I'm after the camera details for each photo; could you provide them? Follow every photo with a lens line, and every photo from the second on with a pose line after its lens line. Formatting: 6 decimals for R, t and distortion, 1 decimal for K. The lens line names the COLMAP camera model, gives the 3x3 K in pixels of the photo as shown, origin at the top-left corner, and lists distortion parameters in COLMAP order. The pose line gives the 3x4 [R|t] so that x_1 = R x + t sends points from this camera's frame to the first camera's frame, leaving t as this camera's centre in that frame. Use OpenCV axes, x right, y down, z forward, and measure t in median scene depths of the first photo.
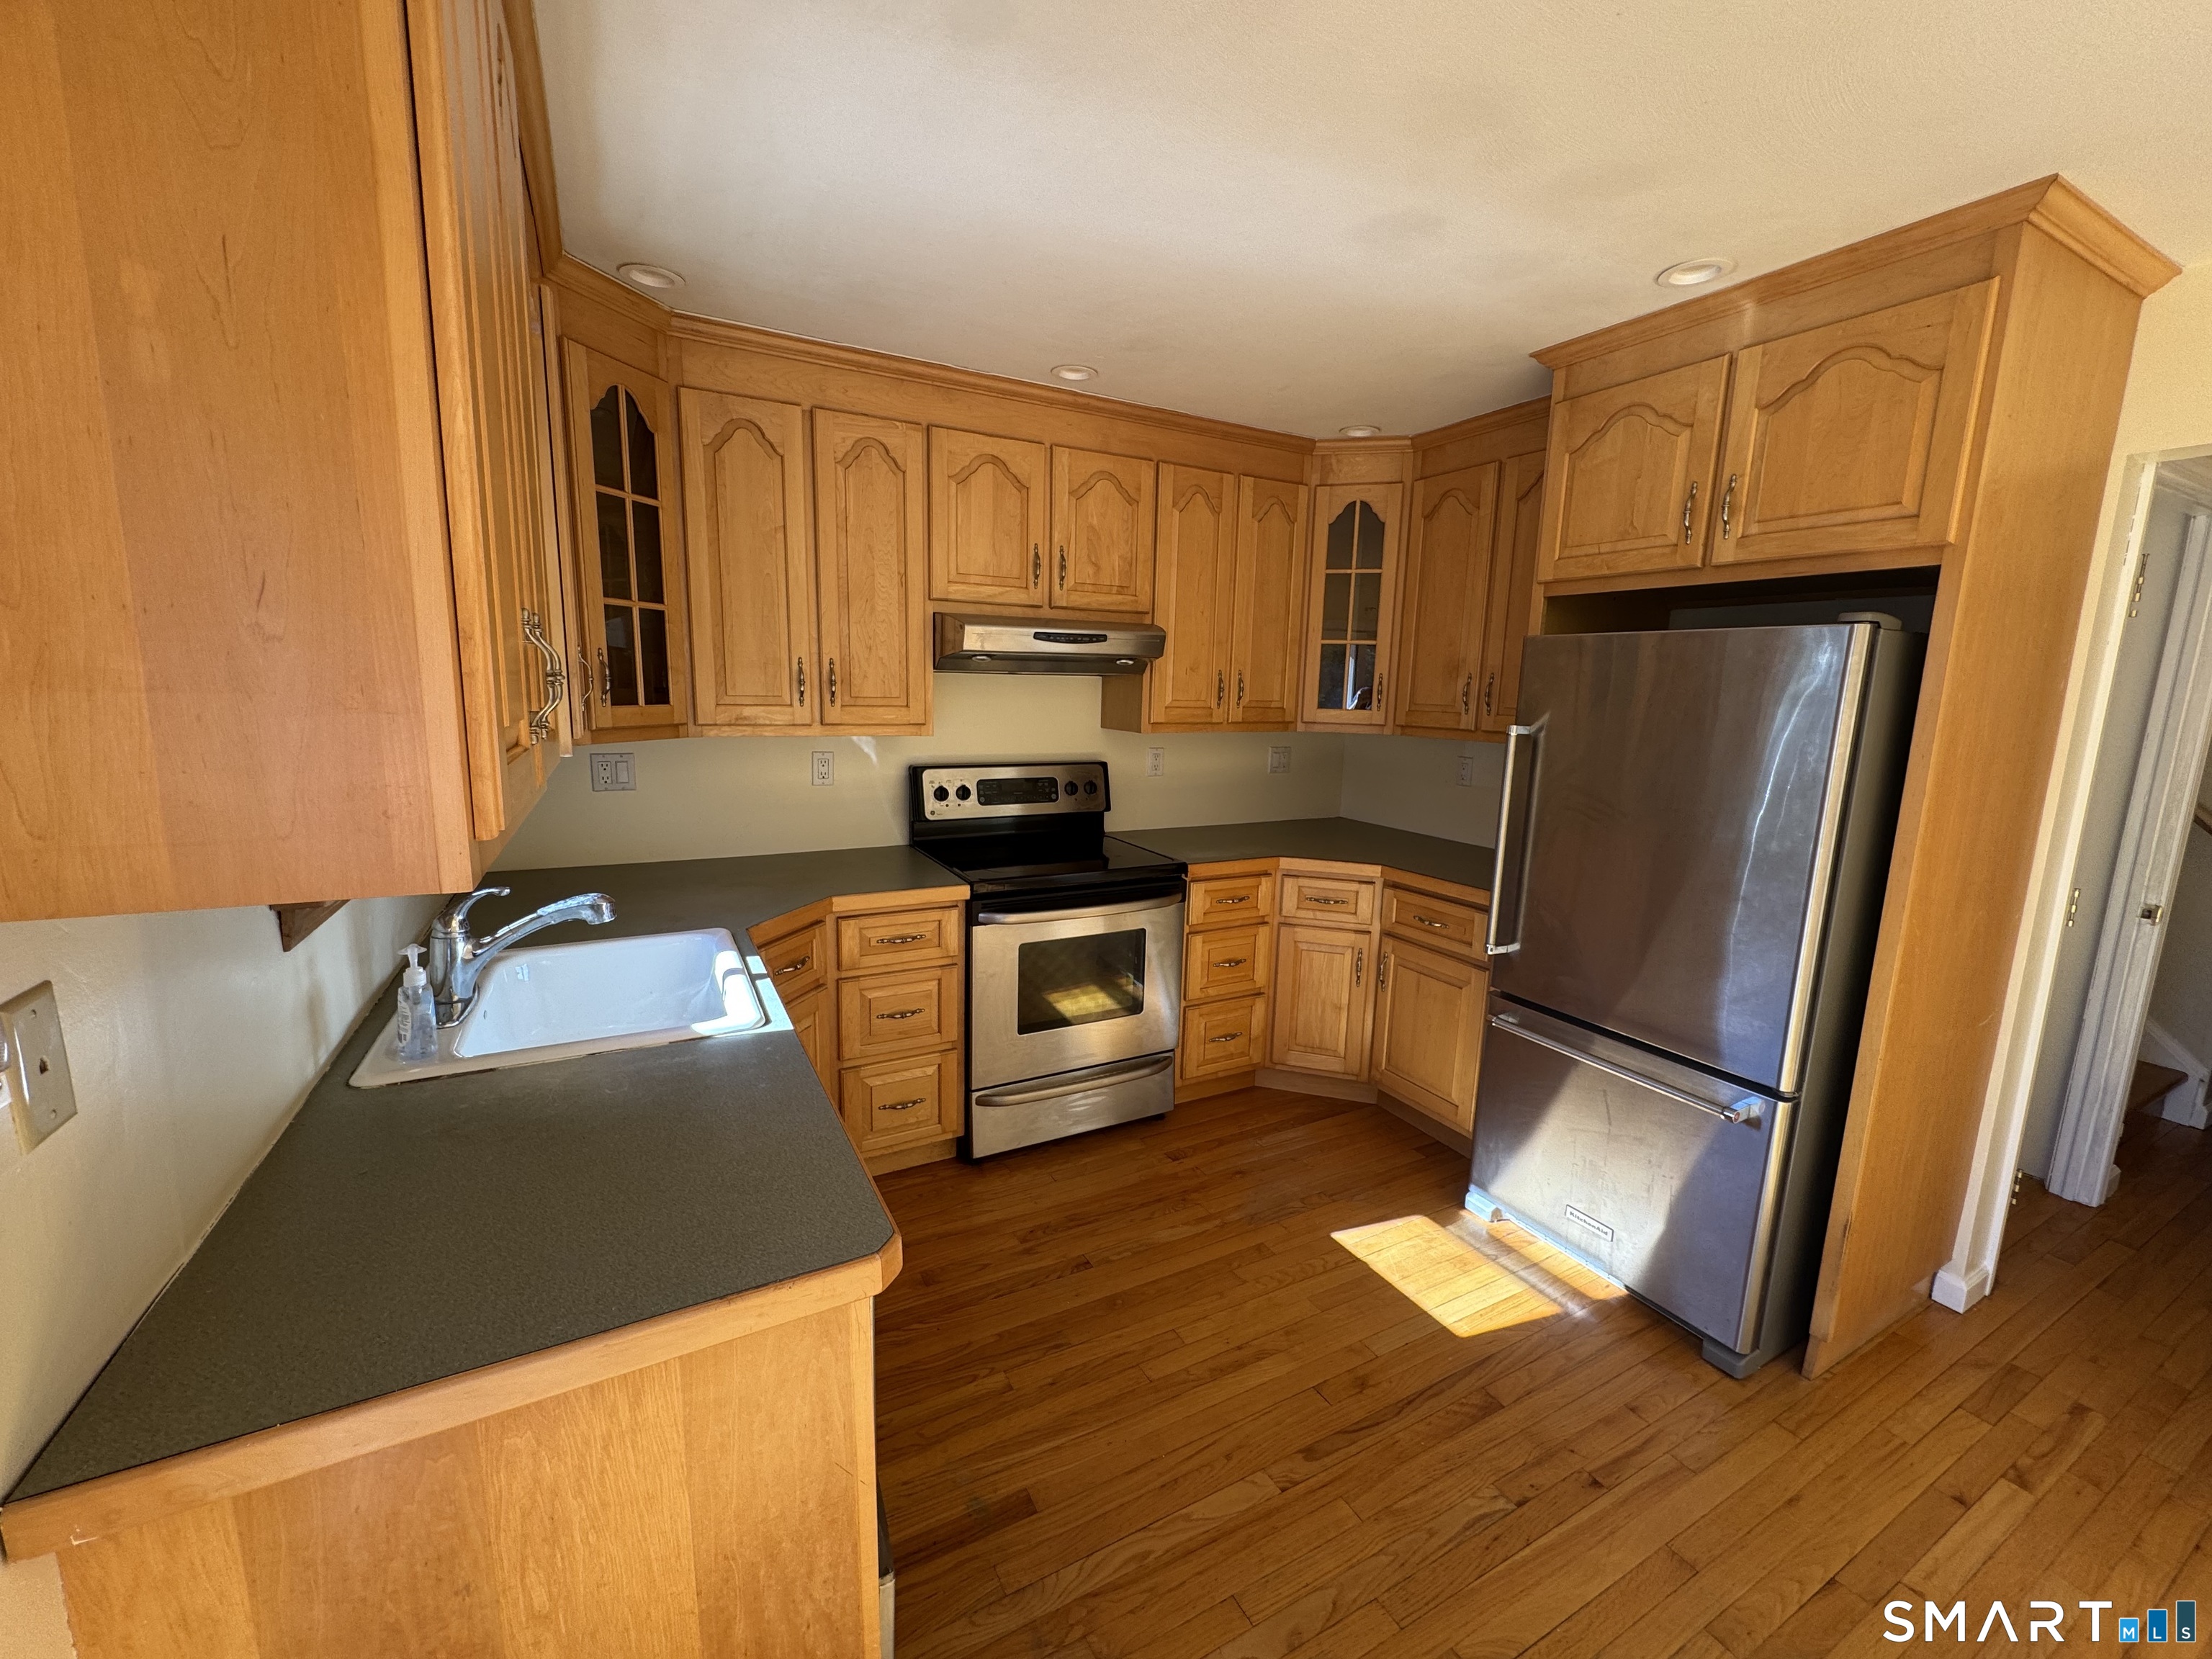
lens RADIAL K [[879.6, 0, 1103.7], [0, 879.6, 829.7], [0, 0, 1]] dist [-0.012057, 0.002185]
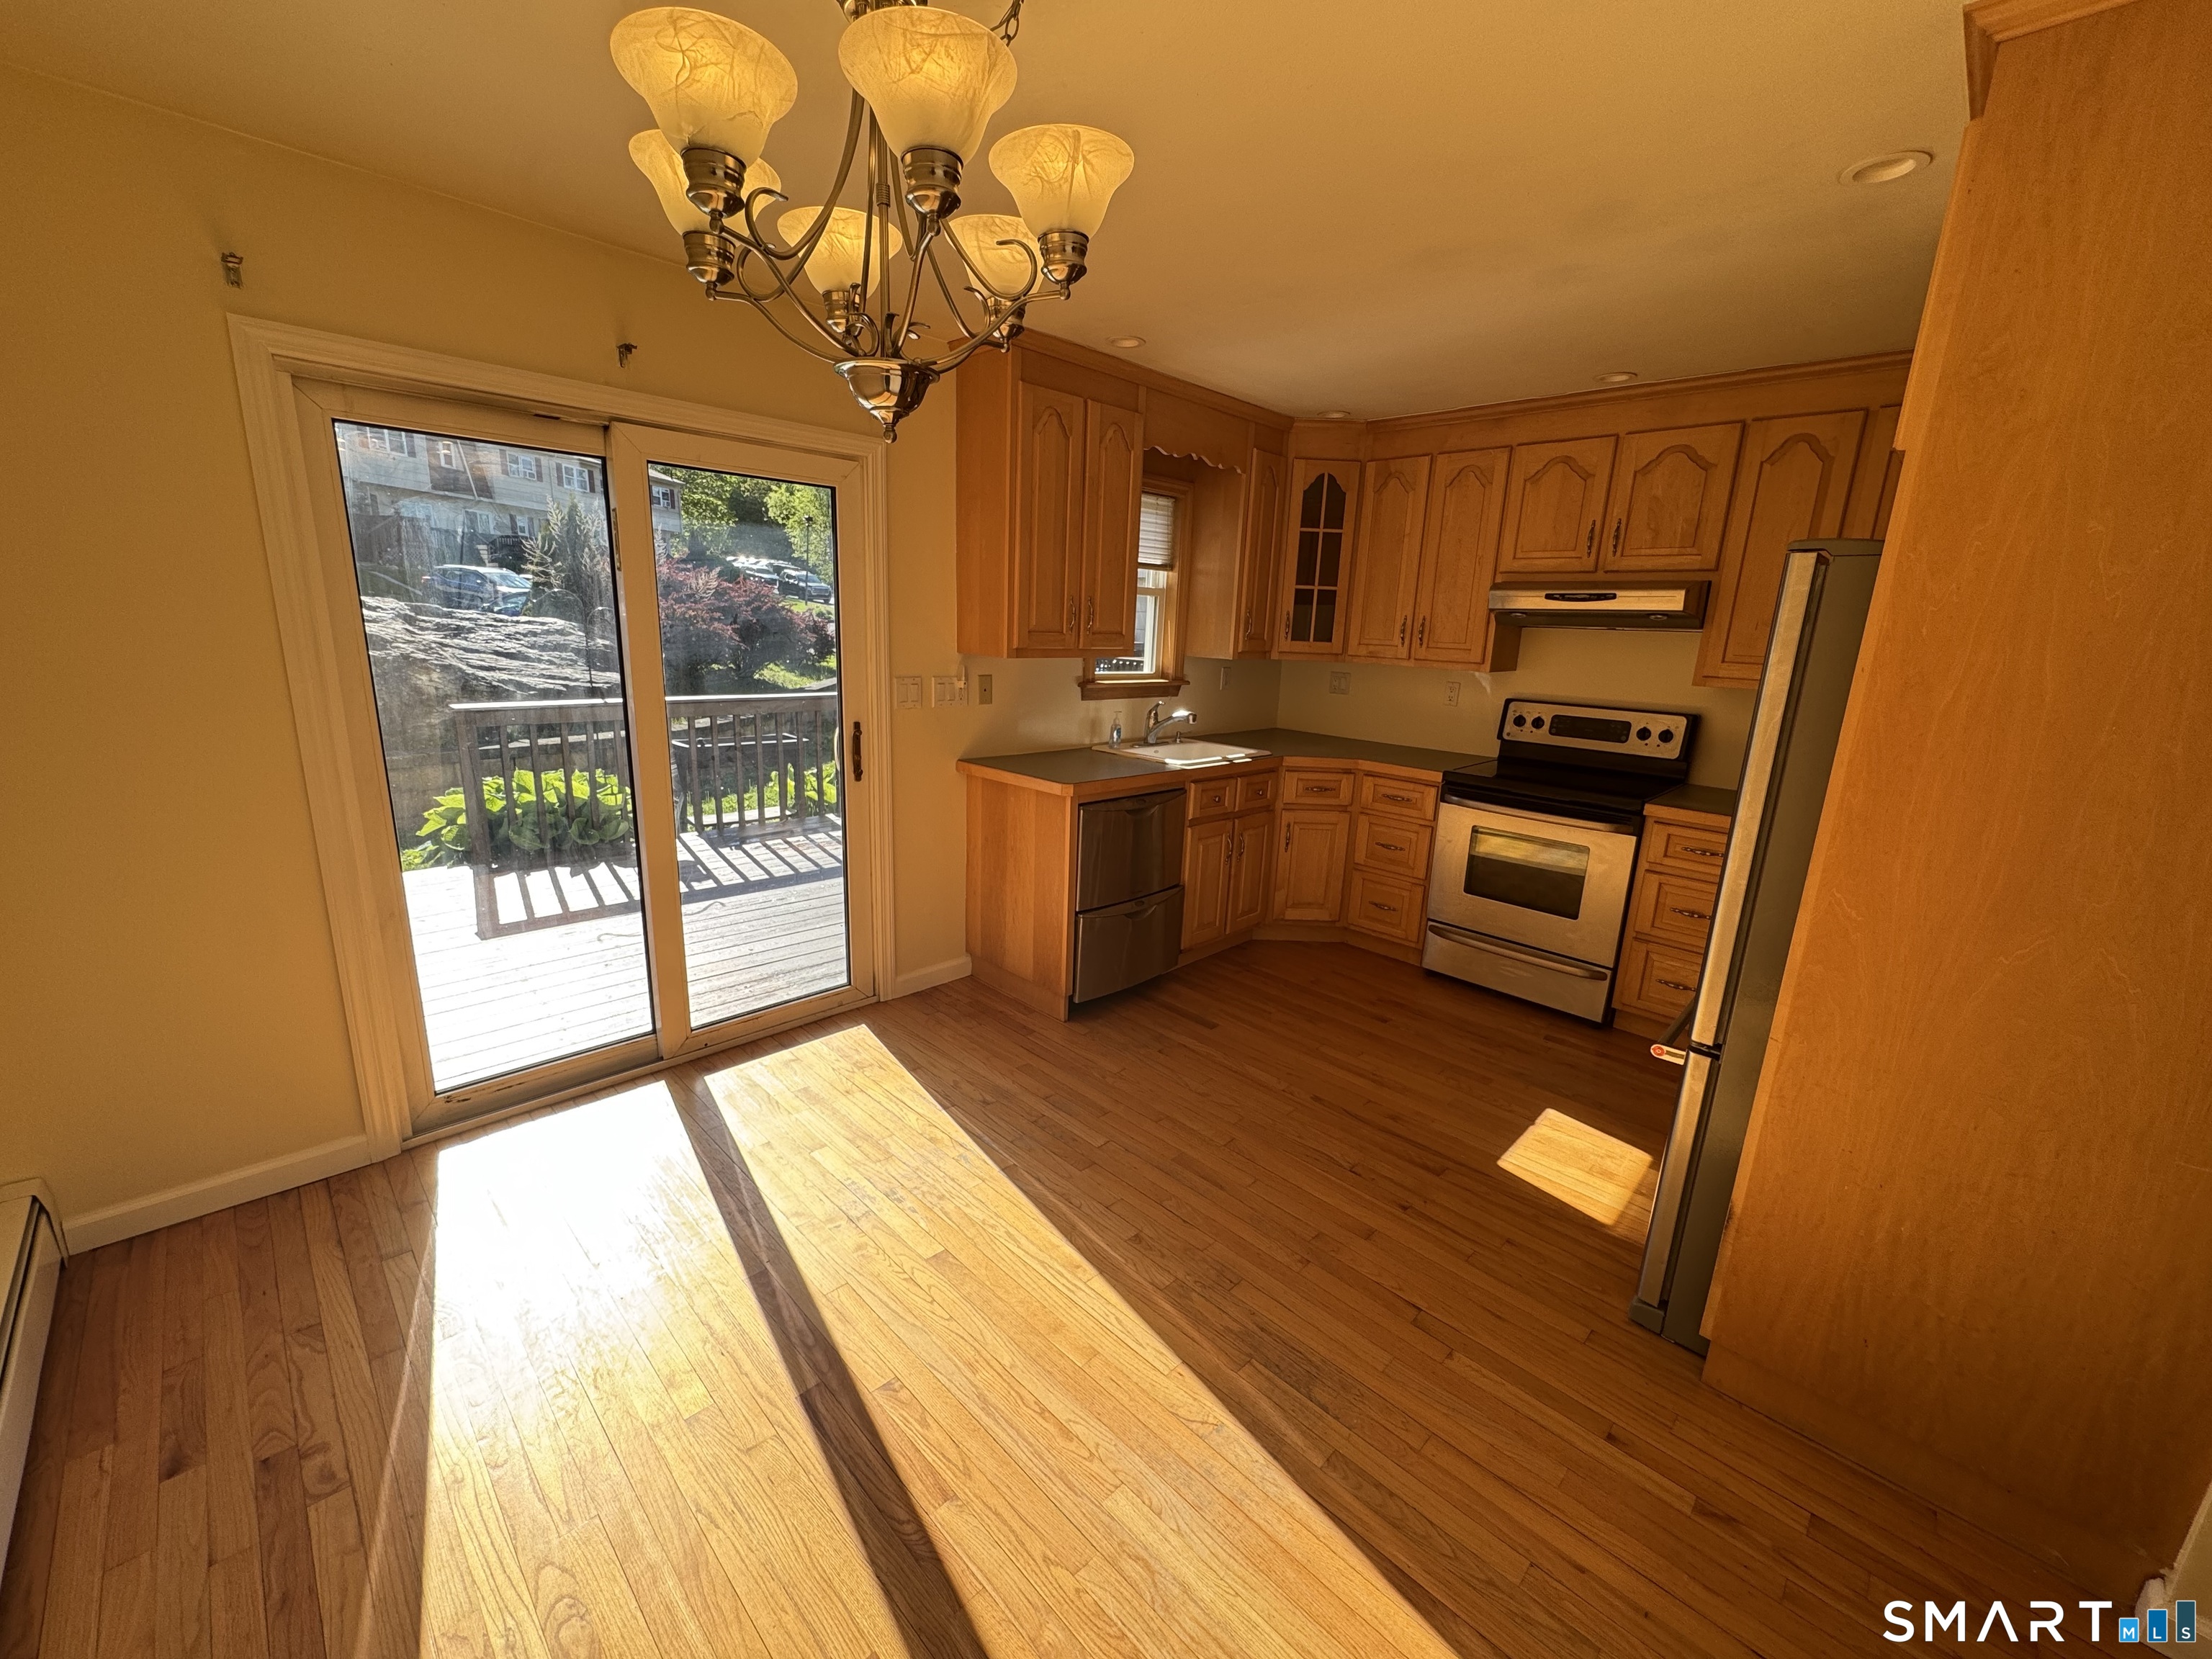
lens RADIAL K [[879.6, 0, 1104.1], [0, 879.6, 835.2], [0, 0, 1]] dist [-0.012057, 0.002185]
pose [[0.290063, 0.214933, -0.932559, 1.034195], [-0.188934, 0.968136, 0.164367, 0.029877], [0.938172, 0.128515, 0.321429, 0.025724]]
